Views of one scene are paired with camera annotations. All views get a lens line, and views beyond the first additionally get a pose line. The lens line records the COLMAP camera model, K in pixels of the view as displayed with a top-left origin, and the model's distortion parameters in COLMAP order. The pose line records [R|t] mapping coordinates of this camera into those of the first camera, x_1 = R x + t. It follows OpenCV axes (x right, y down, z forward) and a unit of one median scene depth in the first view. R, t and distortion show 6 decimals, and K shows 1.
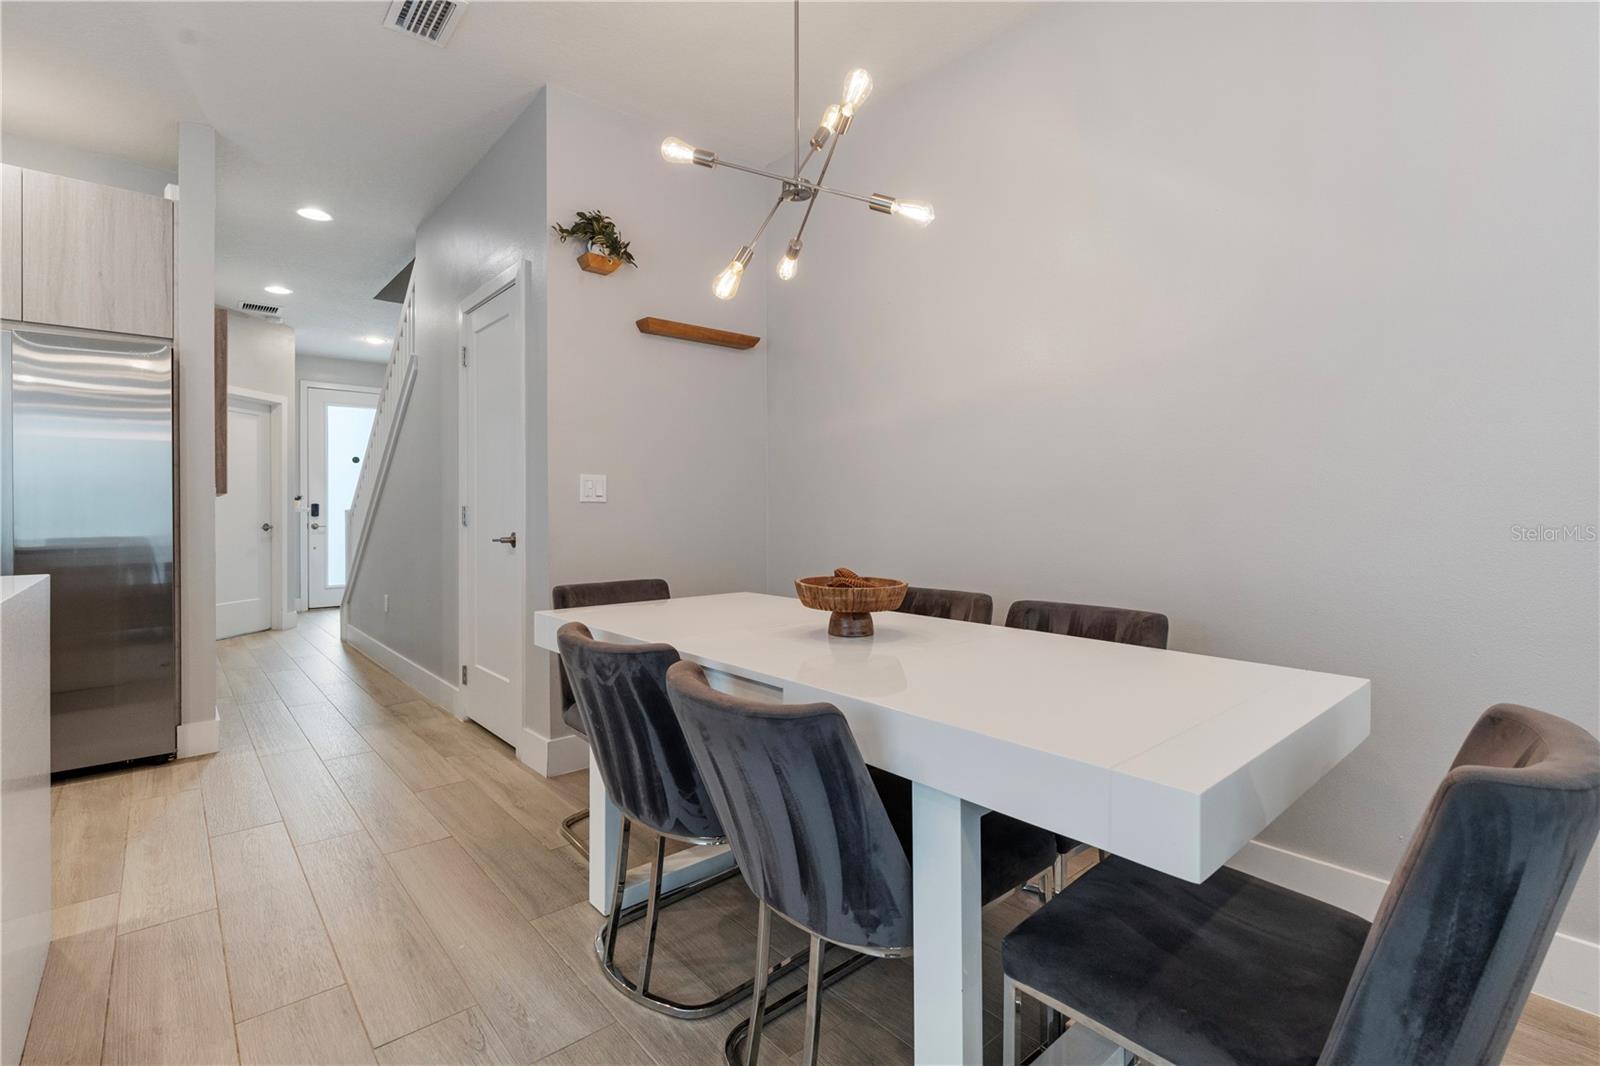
lens RADIAL K [[728.1, 0, 777.7], [0, 728.1, 511.0], [0, 0, 1]] dist [-0.006278, 0.002181]
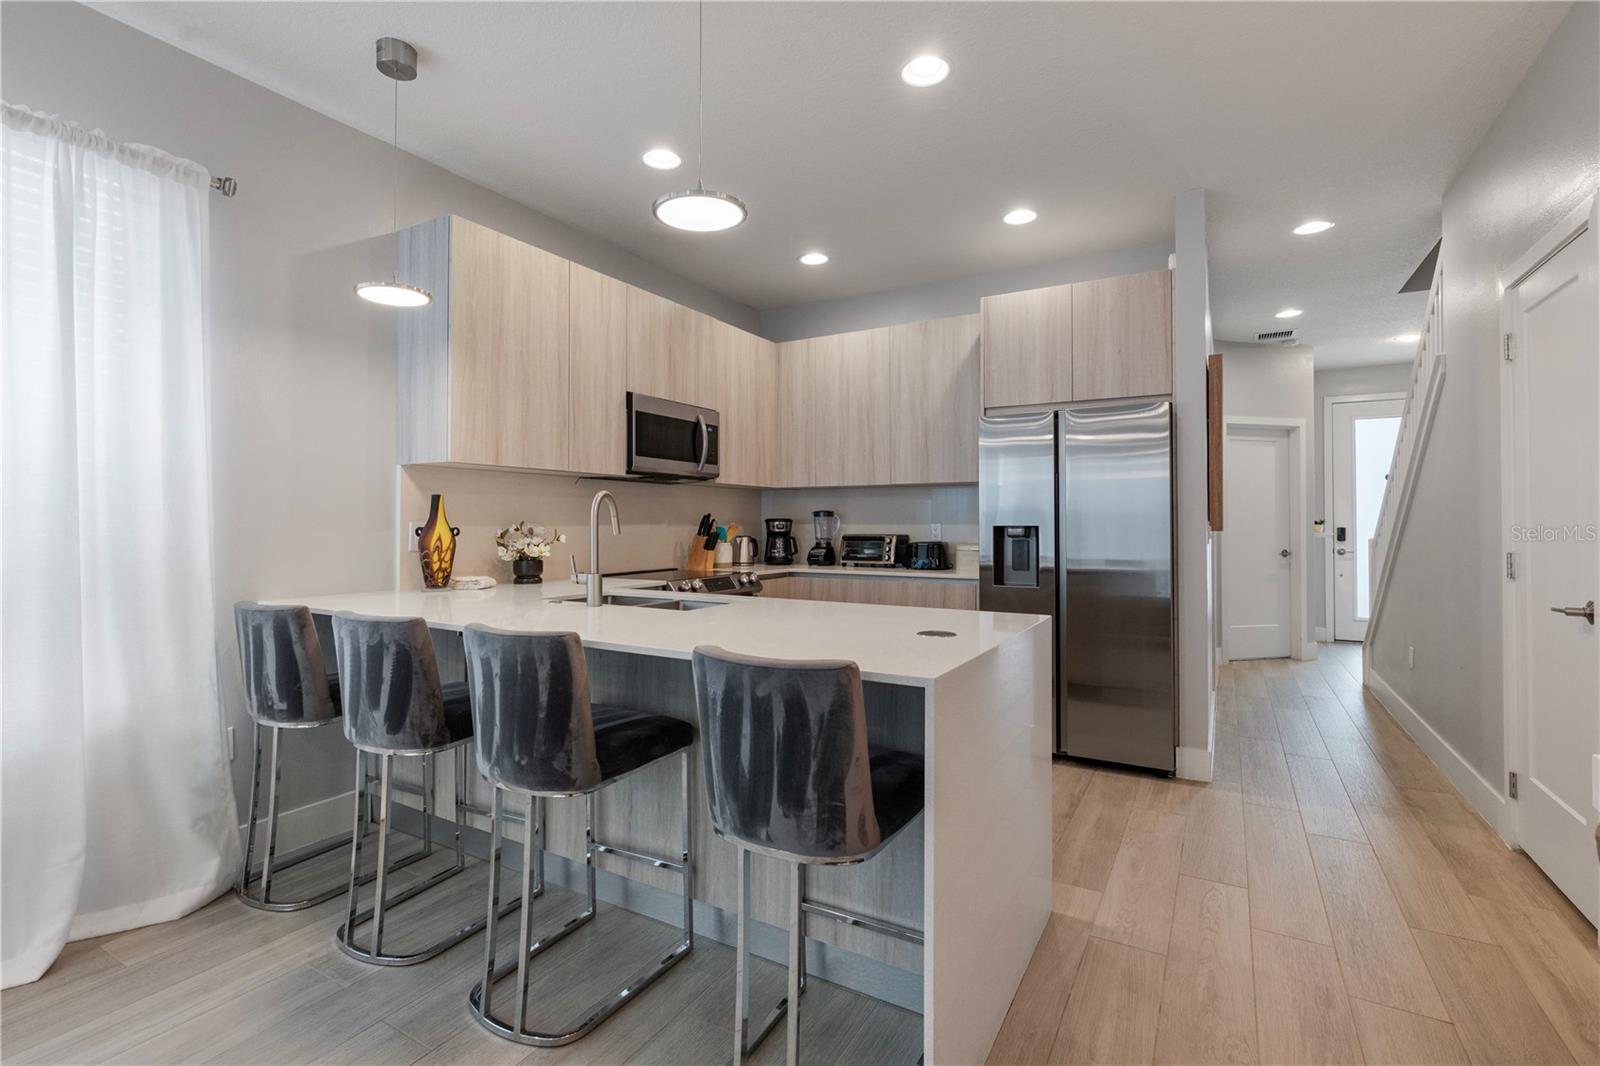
lens RADIAL K [[728.1, 0, 801.8], [0, 728.1, 513.1], [0, 0, 1]] dist [-0.006278, 0.002181]
pose [[0.335132, -0.011040, -0.942106, 0.018962], [-0.001959, 0.999921, -0.012415, -0.042301], [0.942169, 0.006006, 0.335084, 0.105834]]
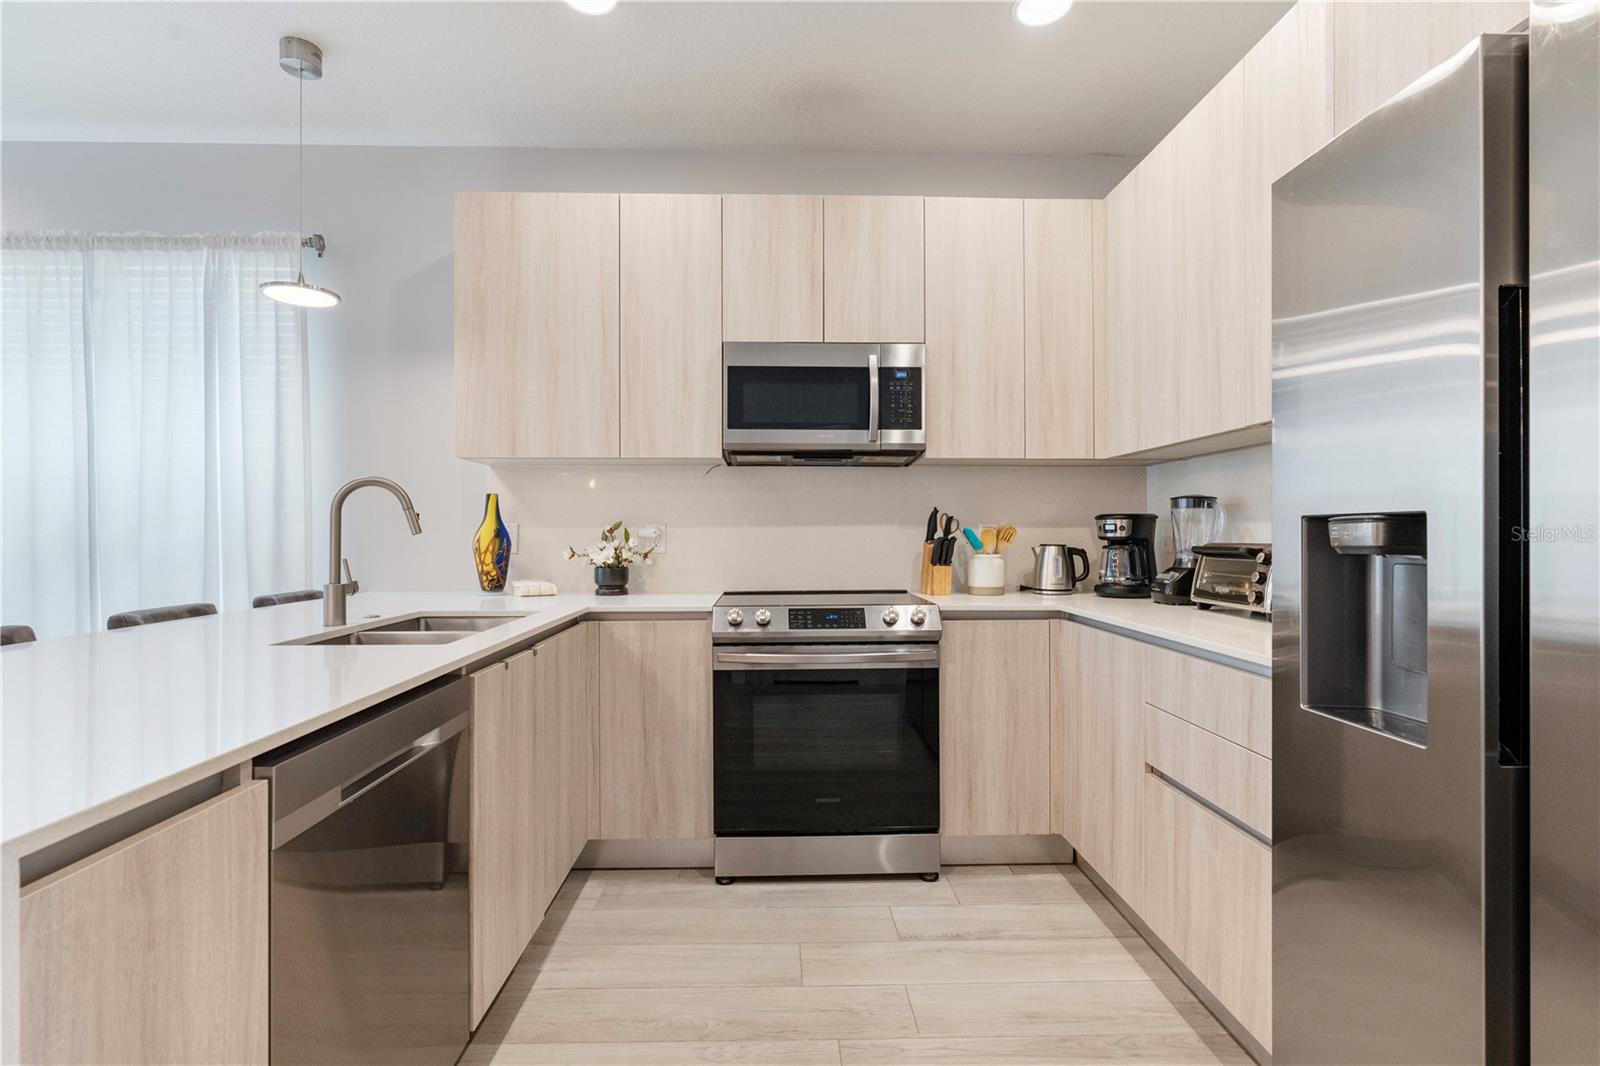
lens RADIAL K [[728.1, 0, 798.9], [0, 728.1, 535.7], [0, 0, 1]] dist [-0.006278, 0.002181]
pose [[-0.622215, 0.005737, -0.782825, -0.596467], [0.002185, 0.999982, 0.005592, -0.028689], [0.782843, 0.001768, -0.622216, 0.877600]]
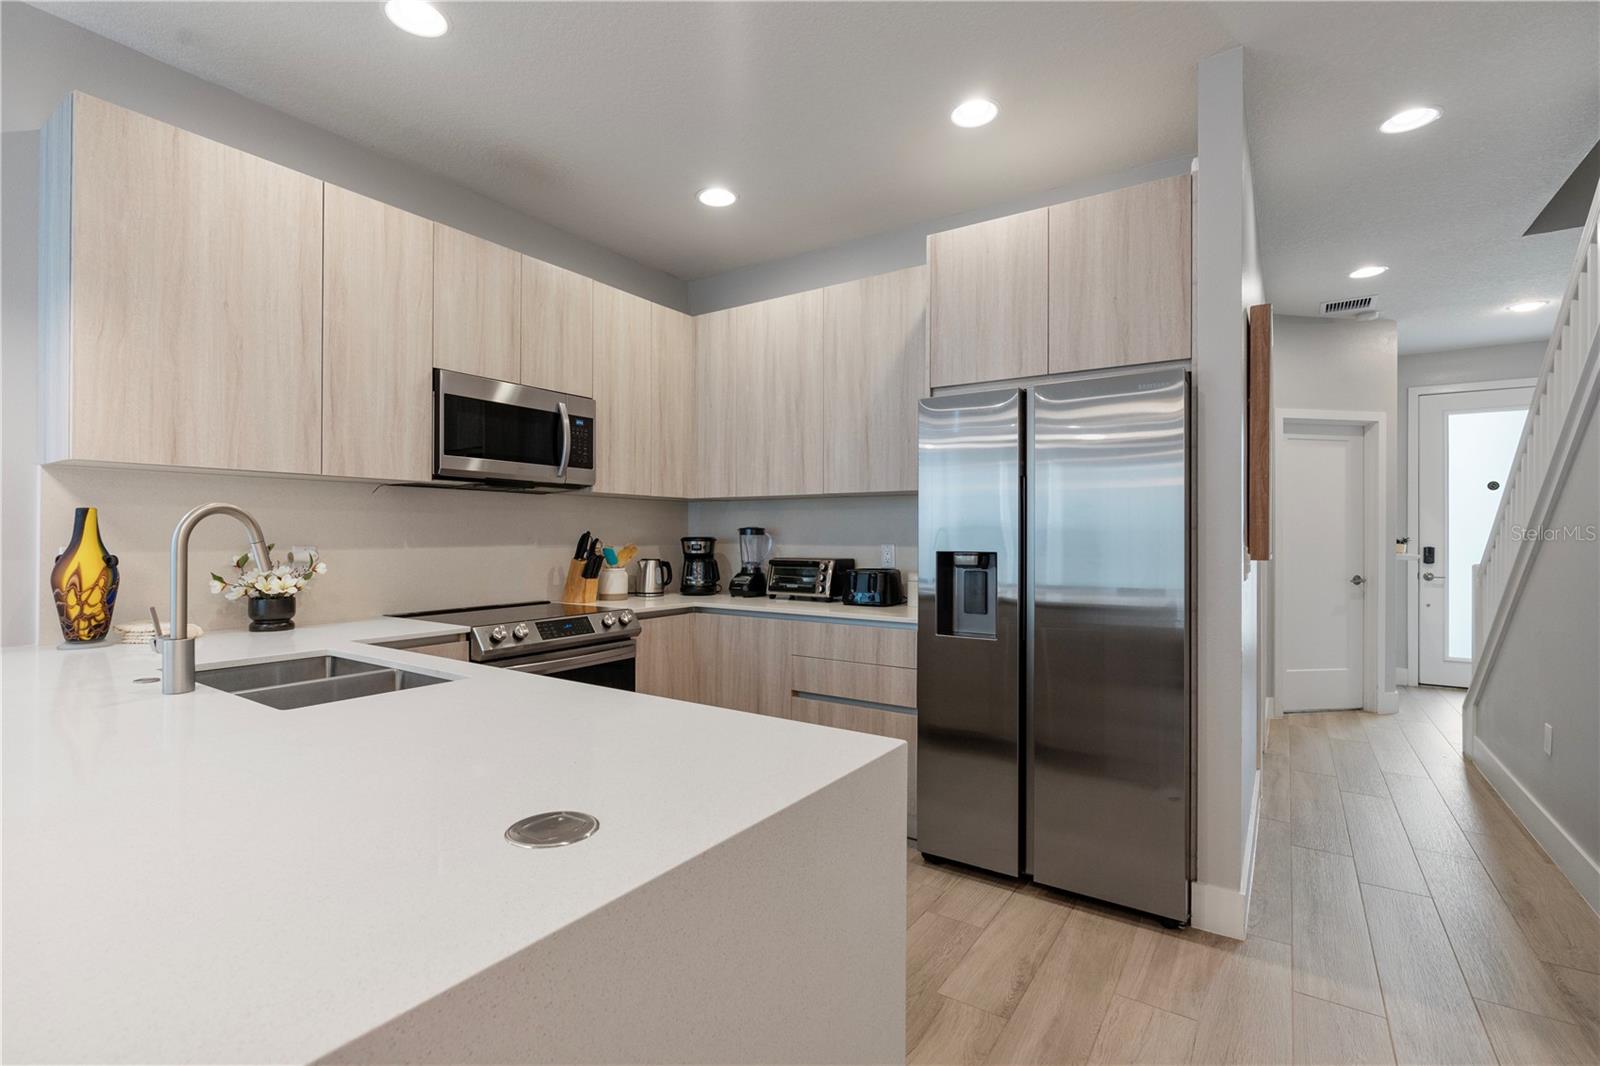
lens RADIAL K [[728.1, 0, 802.7], [0, 728.1, 532.8], [0, 0, 1]] dist [-0.006278, 0.002181]
pose [[0.276483, 0.000595, -0.961019, -0.239021], [-0.004770, 0.999988, -0.000753, -0.058145], [0.961007, 0.004793, 0.276483, 0.434406]]
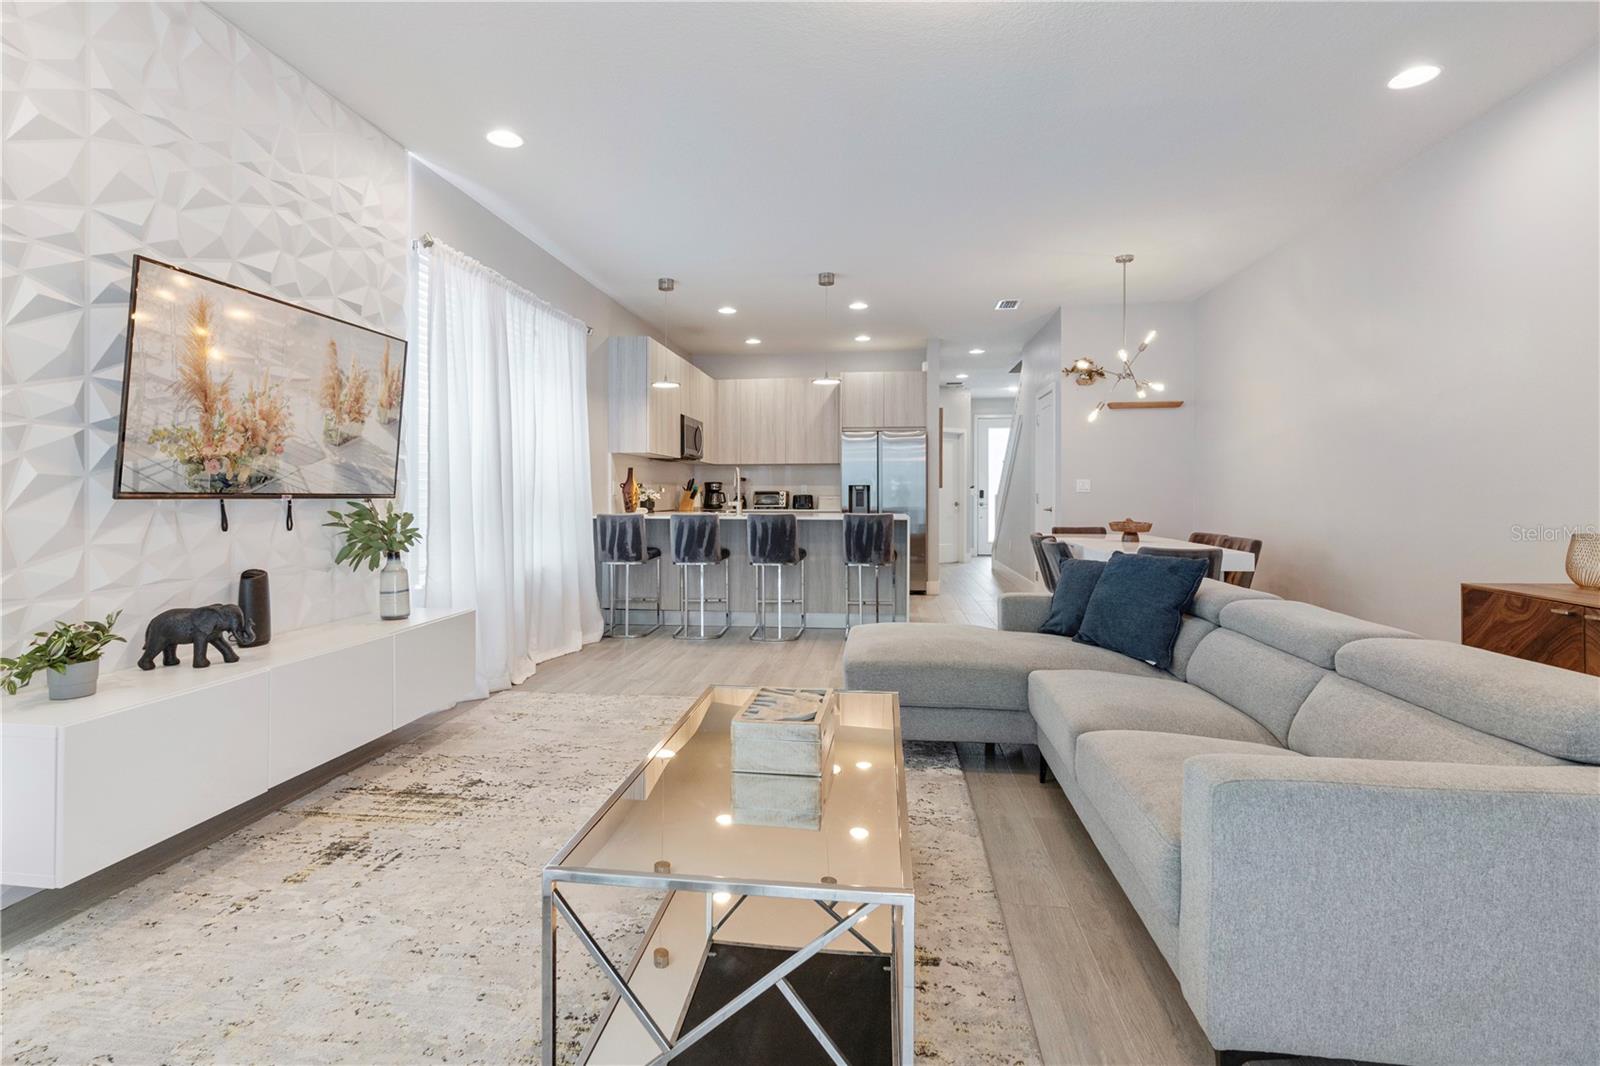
lens RADIAL K [[728.1, 0, 806.1], [0, 728.1, 496.9], [0, 0, 1]] dist [-0.006278, 0.002181]
pose [[0.684673, 0.005289, -0.728832, 0.759570], [-0.001705, 0.999983, 0.005654, -0.008820], [0.728849, -0.002628, 0.684670, -1.083492]]
